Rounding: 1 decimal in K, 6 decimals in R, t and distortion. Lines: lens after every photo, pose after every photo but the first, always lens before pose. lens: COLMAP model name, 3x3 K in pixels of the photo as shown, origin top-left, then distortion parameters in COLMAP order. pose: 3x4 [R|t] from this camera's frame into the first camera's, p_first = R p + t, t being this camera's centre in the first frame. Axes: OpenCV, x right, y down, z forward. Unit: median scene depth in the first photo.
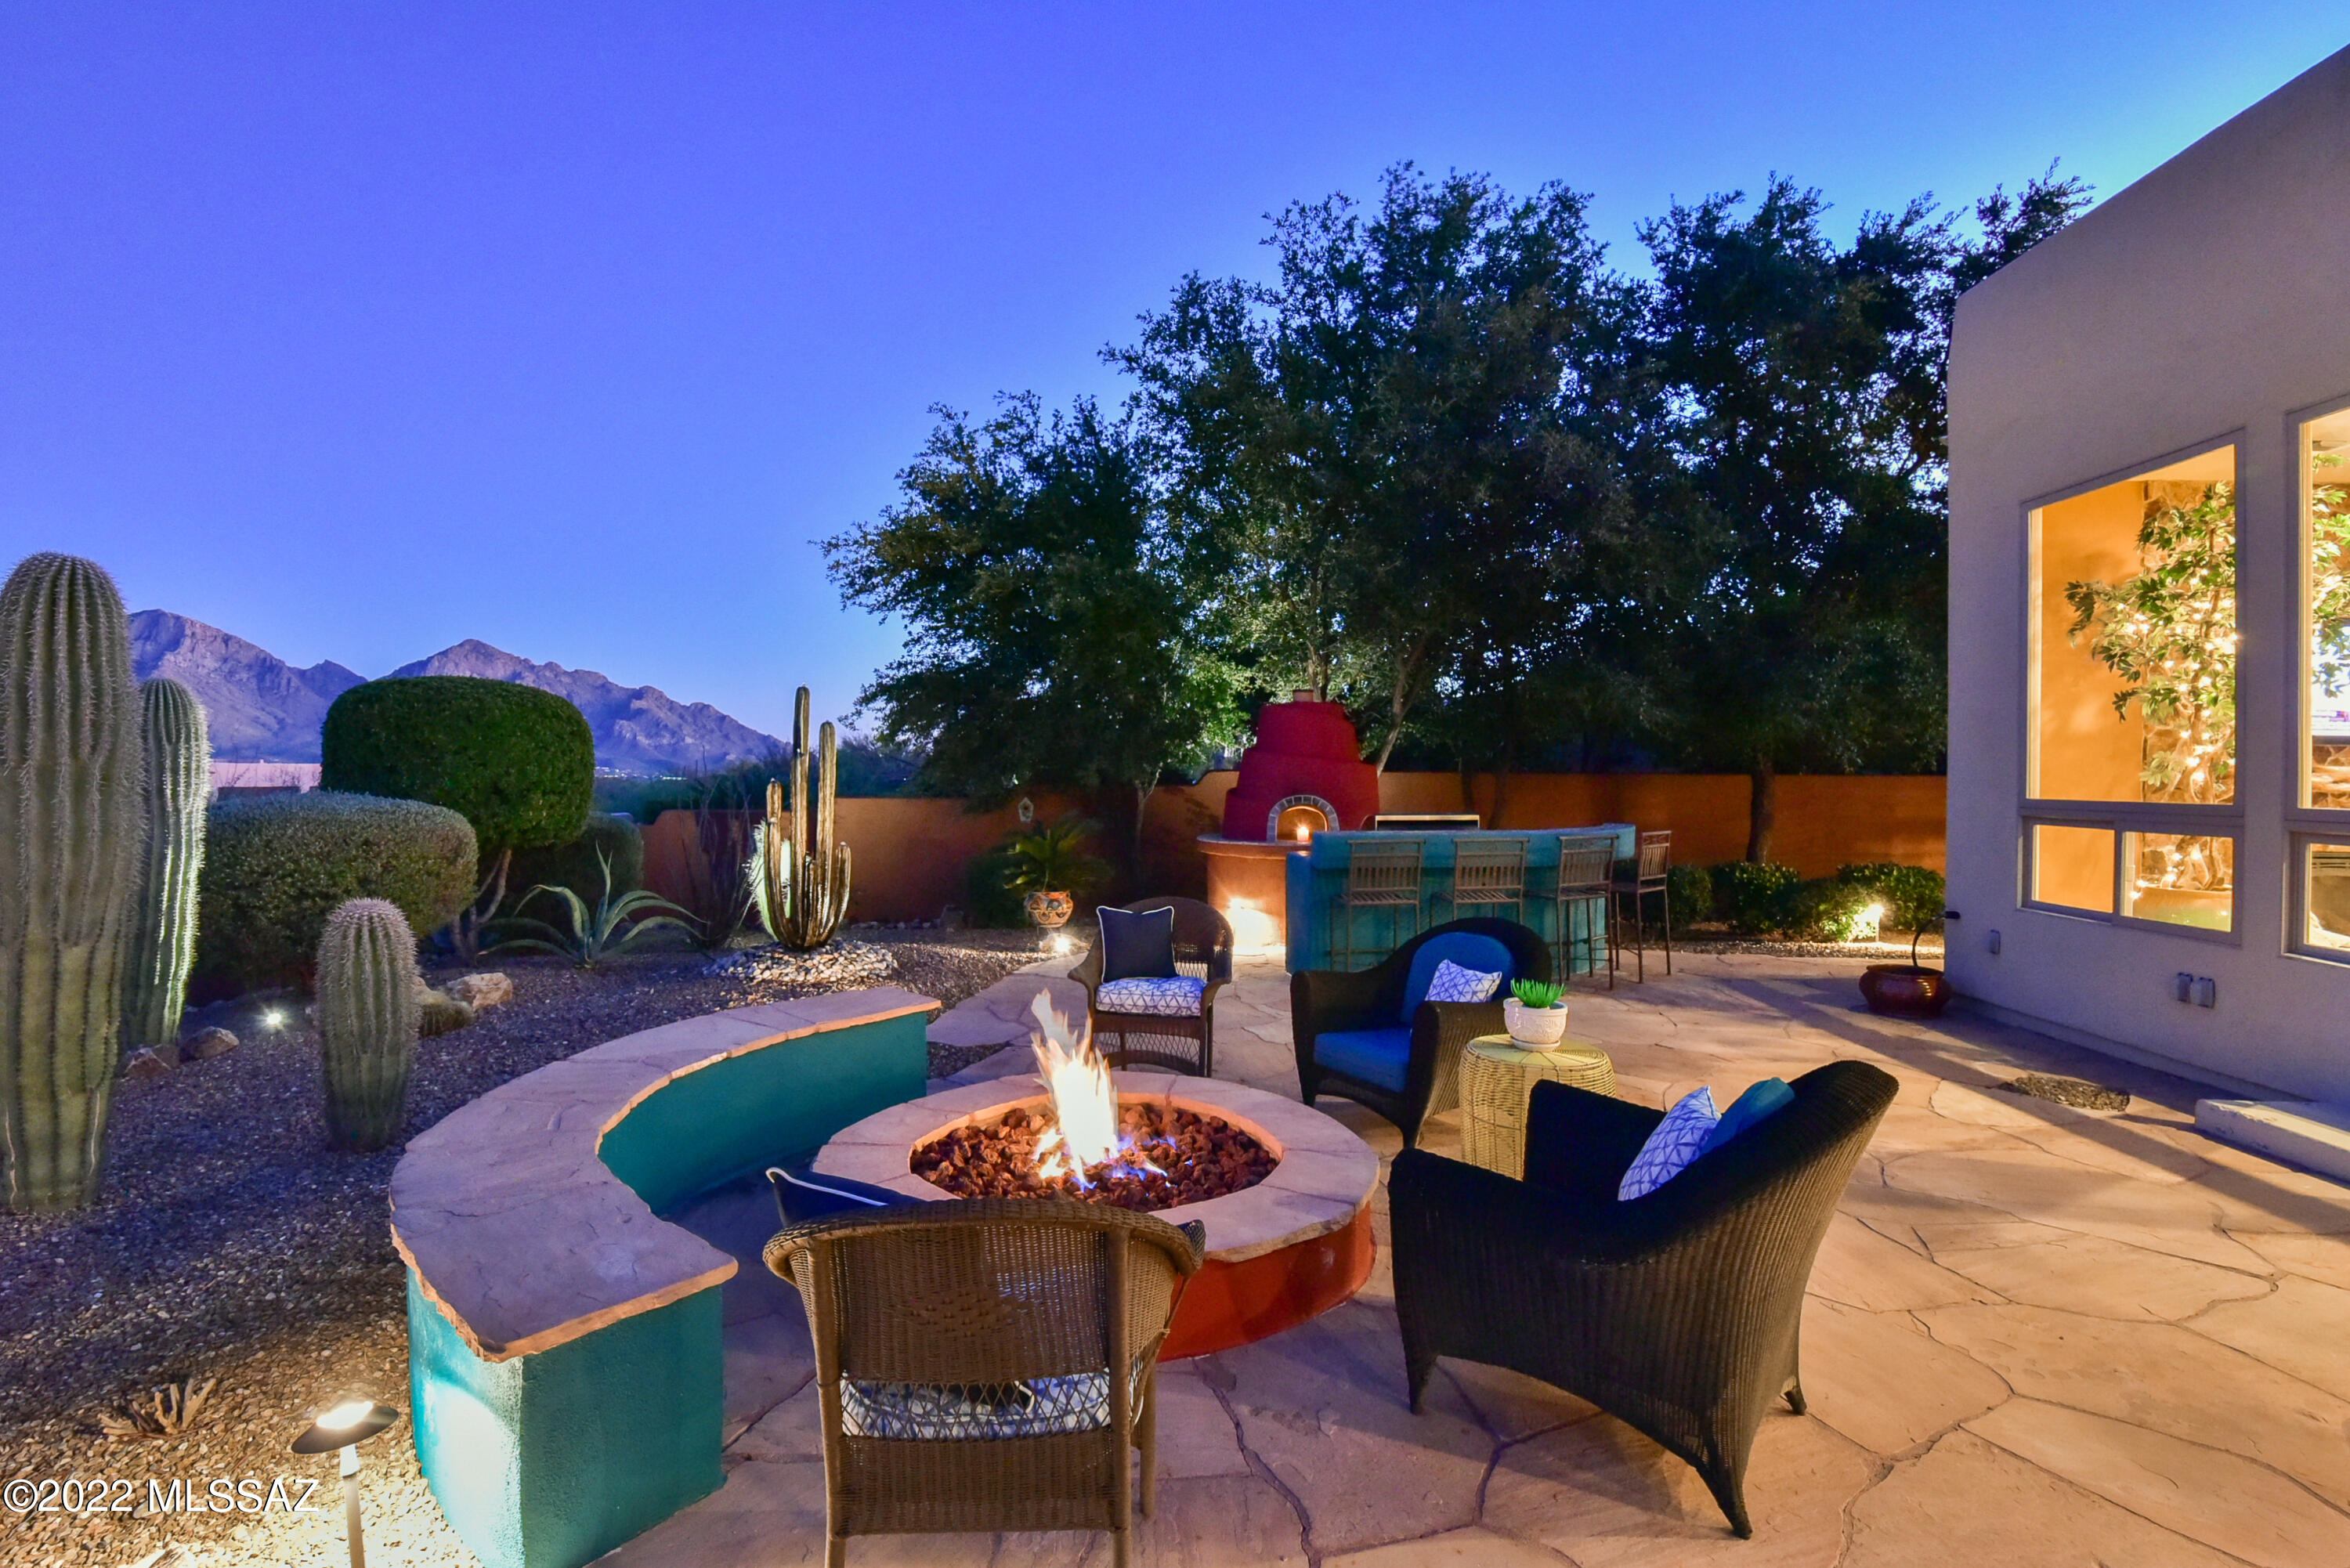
lens RADIAL K [[1081.6, 0, 1158.4], [0, 1081.6, 774.6], [0, 0, 1]] dist [-0.010474, -0.005596]
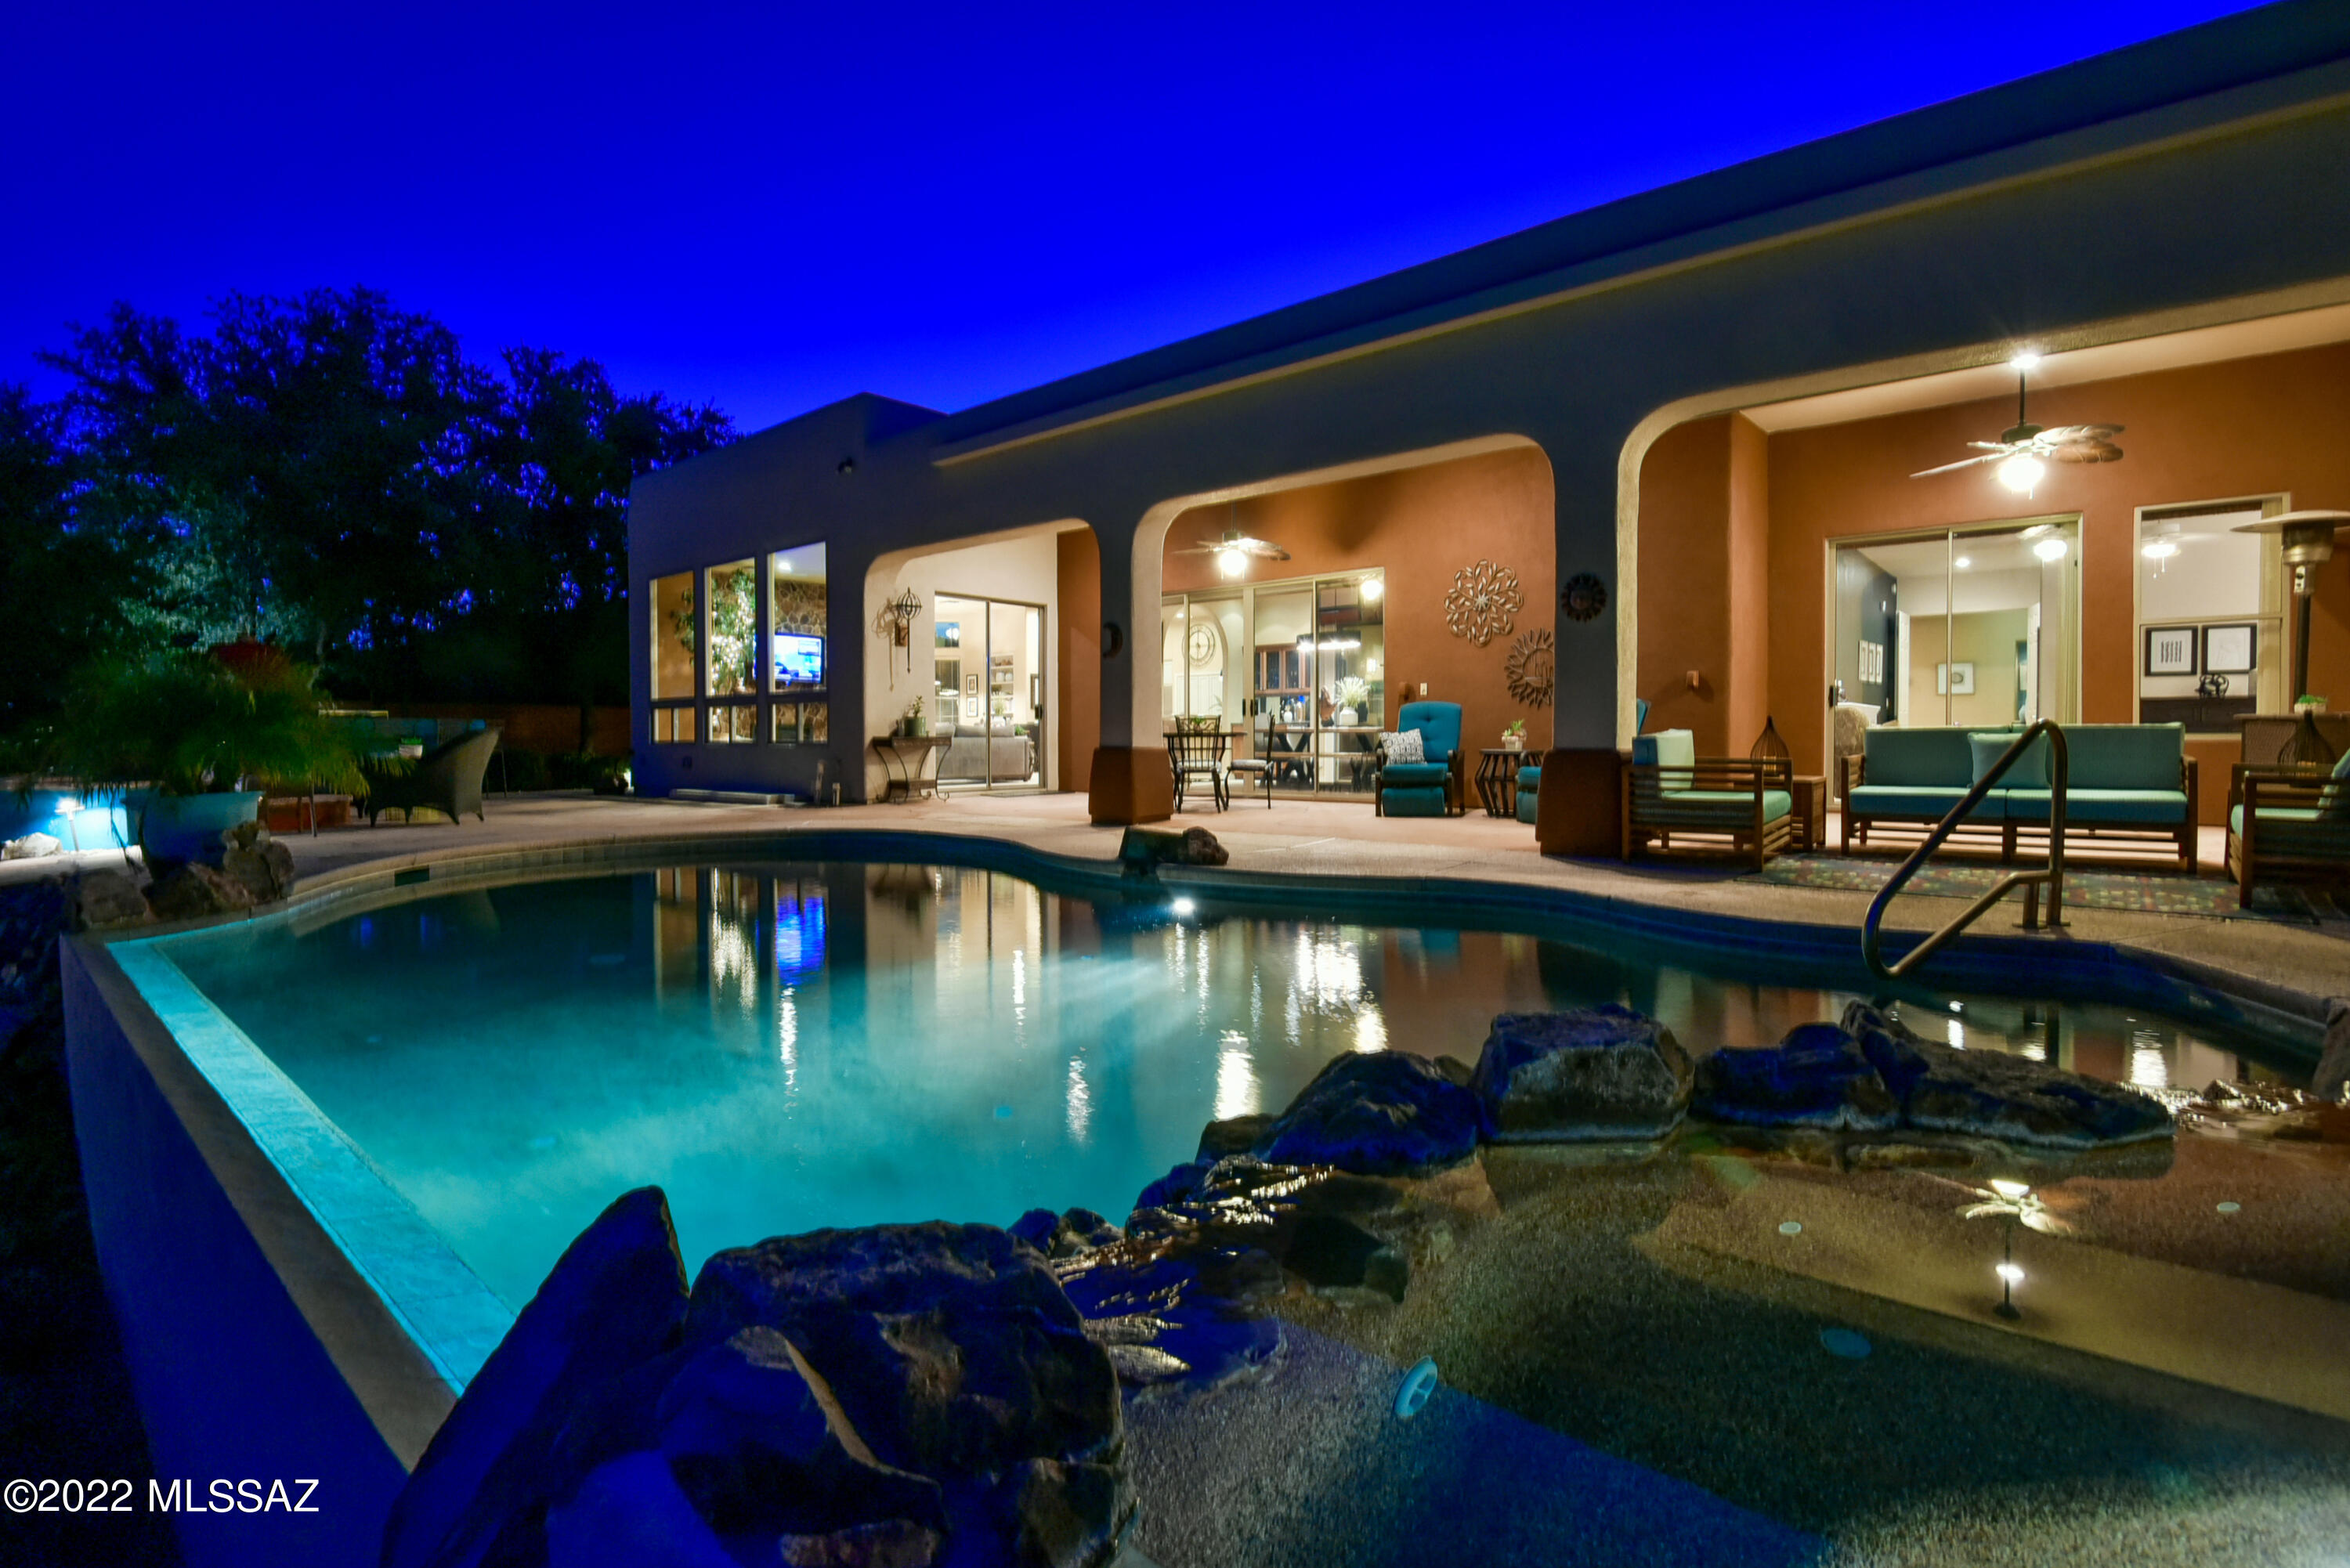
lens RADIAL K [[1081.6, 0, 1139.4], [0, 1081.6, 765.2], [0, 0, 1]] dist [-0.010474, -0.005596]
pose [[0.621280, -0.022487, 0.783266, -0.221971], [0.007192, 0.999710, 0.022996, 0.065049], [-0.783556, -0.008653, 0.621261, -0.740057]]
